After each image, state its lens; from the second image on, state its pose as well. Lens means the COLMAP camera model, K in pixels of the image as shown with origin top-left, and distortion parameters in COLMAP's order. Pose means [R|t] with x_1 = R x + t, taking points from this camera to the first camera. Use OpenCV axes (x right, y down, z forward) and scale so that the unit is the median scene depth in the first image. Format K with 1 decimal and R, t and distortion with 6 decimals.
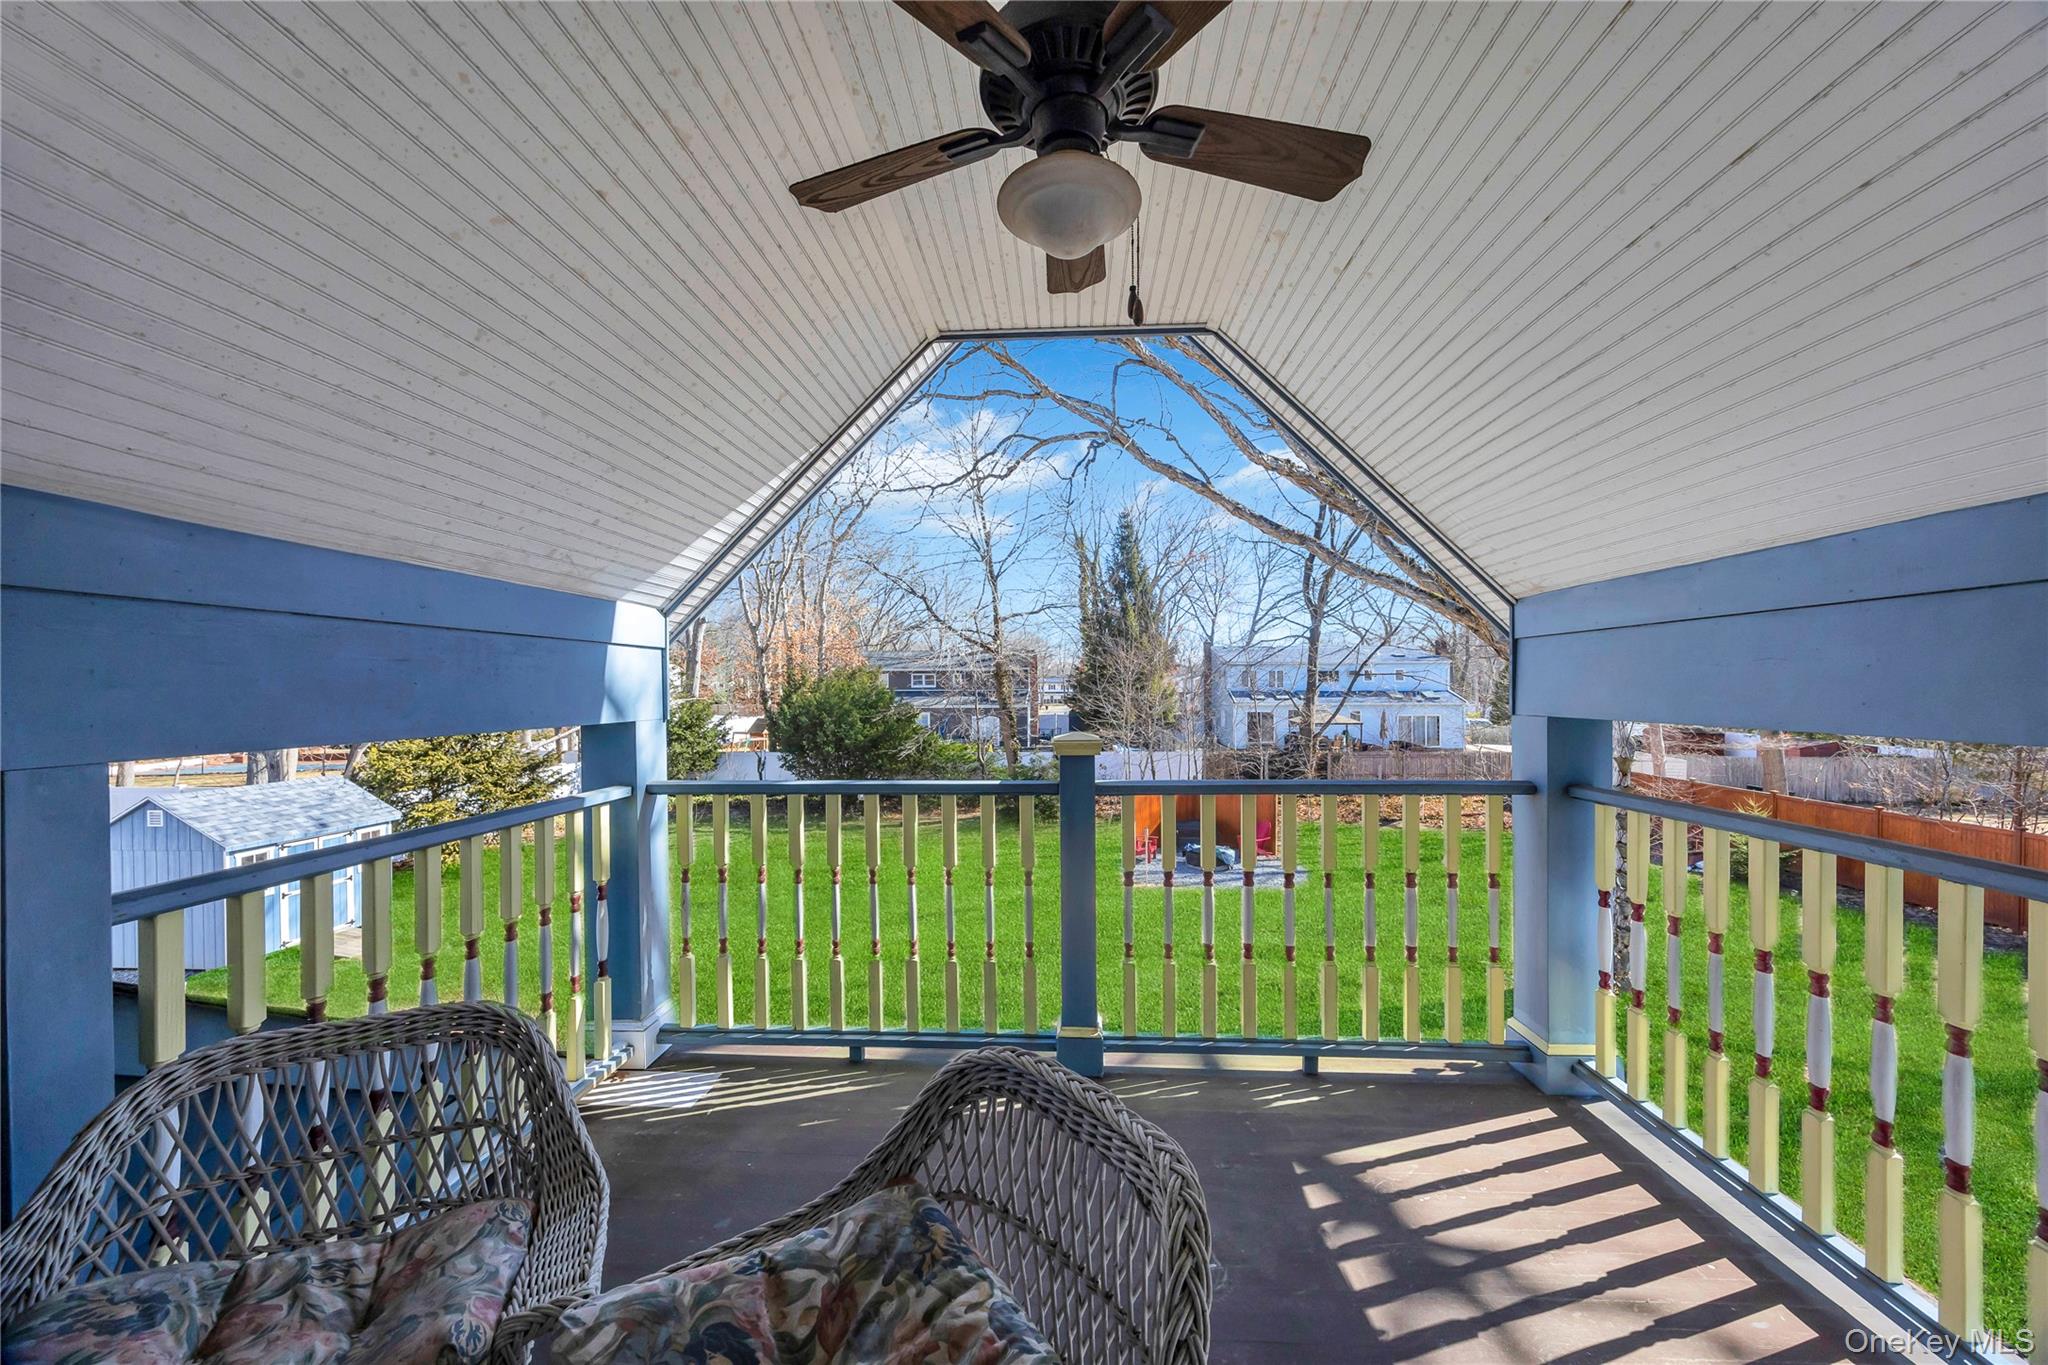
lens RADIAL K [[790.3, 0, 1027.4], [0, 790.3, 689.1], [0, 0, 1]] dist [-0.002518, 0.000203]
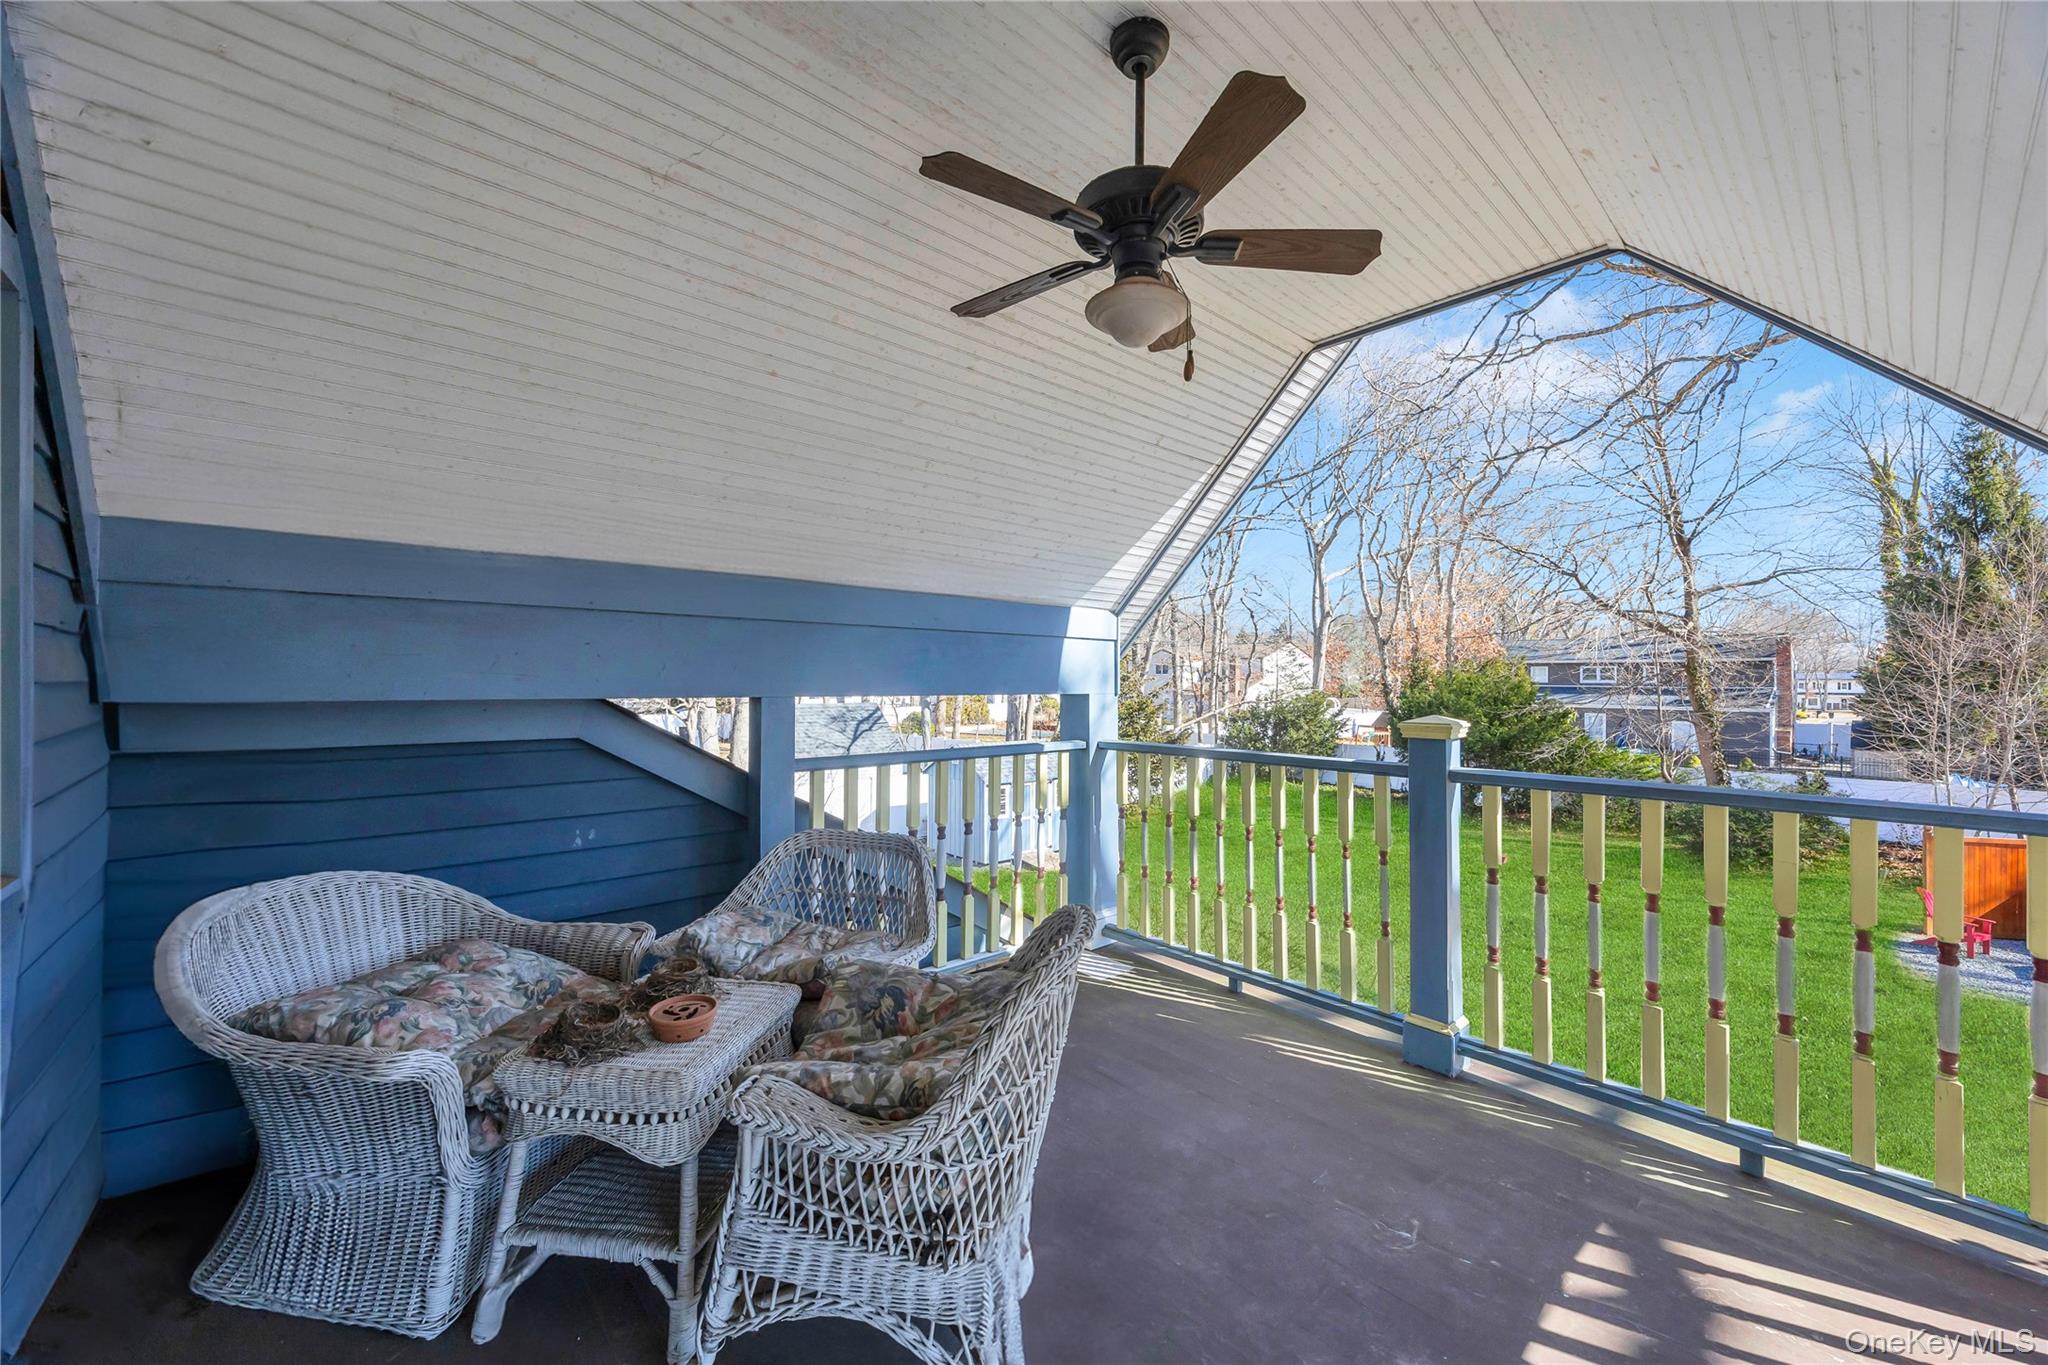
lens RADIAL K [[790.3, 0, 1021.6], [0, 790.3, 674.9], [0, 0, 1]] dist [-0.002518, 0.000203]
pose [[0.703340, 0.006354, -0.710825, 0.379878], [-0.013458, 0.999900, -0.004378, 0.015075], [0.710726, 0.012646, 0.703355, -0.042999]]
